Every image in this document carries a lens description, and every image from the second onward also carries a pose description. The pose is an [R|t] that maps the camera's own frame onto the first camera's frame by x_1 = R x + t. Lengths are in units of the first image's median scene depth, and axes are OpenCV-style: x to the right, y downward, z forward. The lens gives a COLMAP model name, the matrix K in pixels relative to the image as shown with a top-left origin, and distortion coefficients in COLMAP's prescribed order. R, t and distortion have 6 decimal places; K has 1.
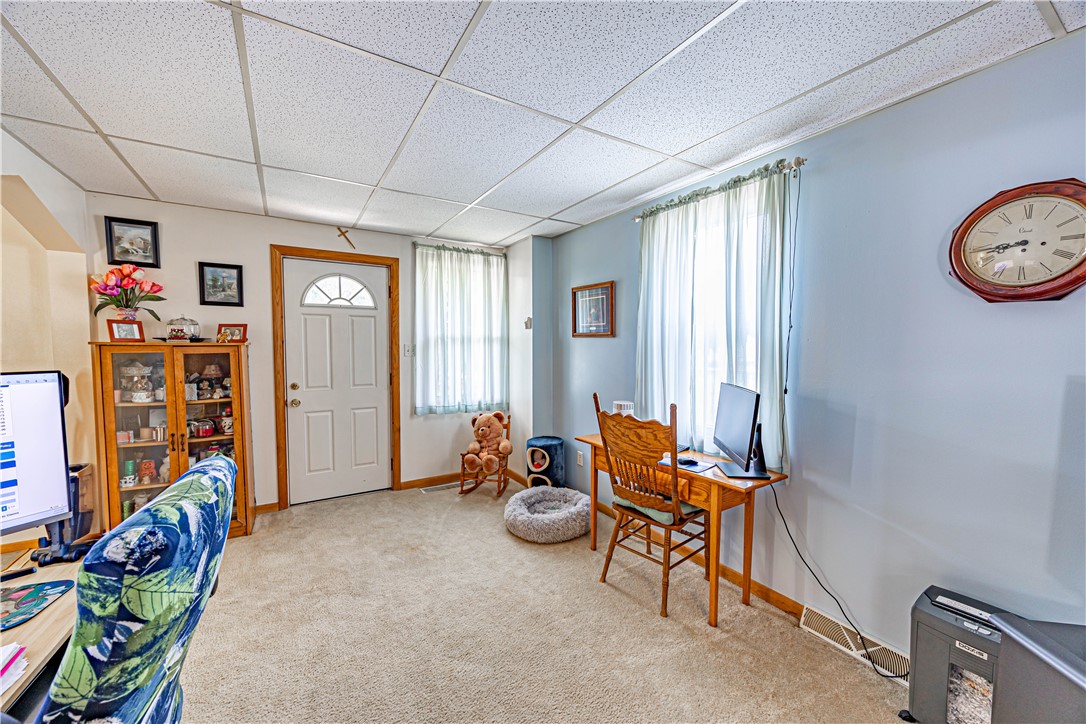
lens RADIAL K [[414.5, 0, 539.9], [0, 414.5, 364.0], [0, 0, 1]] dist [-0.002631, 0.000314]
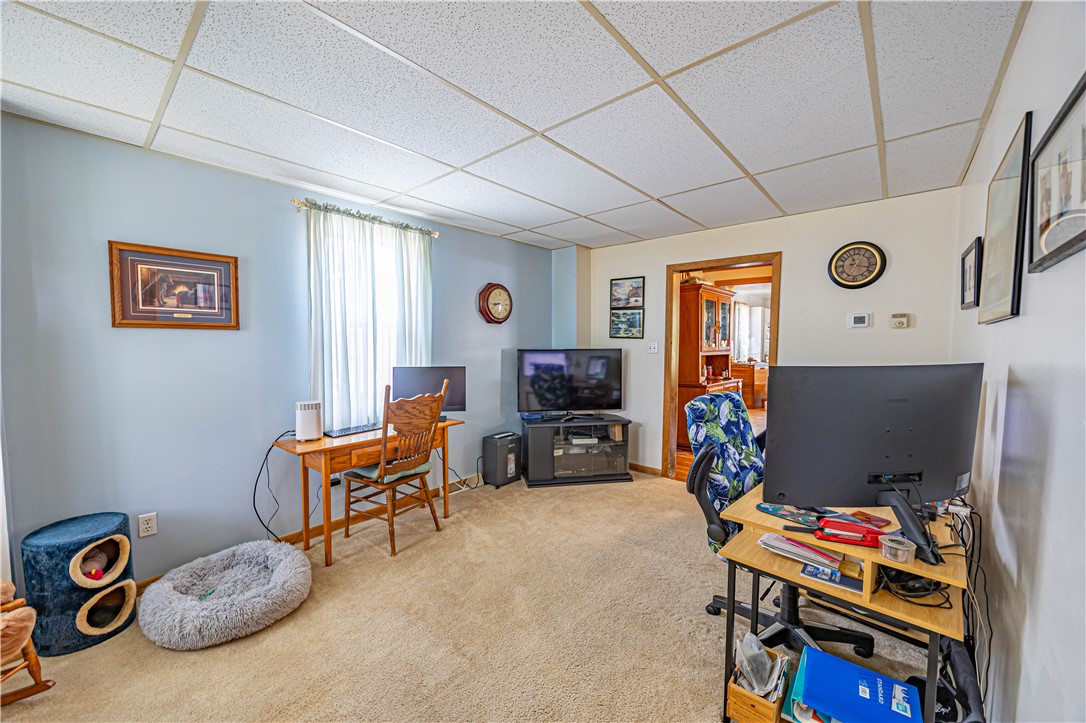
lens RADIAL K [[414.5, 0, 542.7], [0, 414.5, 361.0], [0, 0, 1]] dist [-0.002631, 0.000314]
pose [[-0.305667, -0.053893, 0.950612, -1.876645], [0.043353, 0.996574, 0.070439, -0.091611], [-0.951151, 0.062742, -0.302283, 1.766732]]
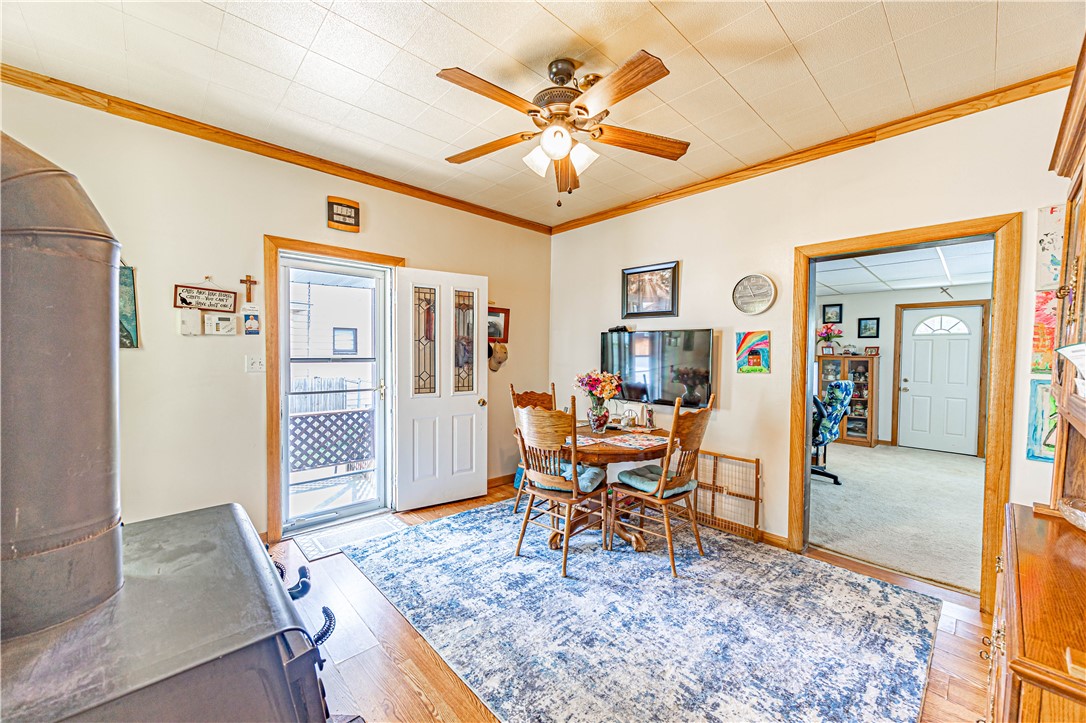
lens RADIAL K [[414.5, 0, 539.3], [0, 414.5, 364.5], [0, 0, 1]] dist [-0.002631, 0.000314]
pose [[0.197735, 0.024554, -0.979948, 0.938473], [-0.059756, 0.998129, 0.012951, 0.063194], [0.978432, 0.055997, 0.198832, -1.013479]]
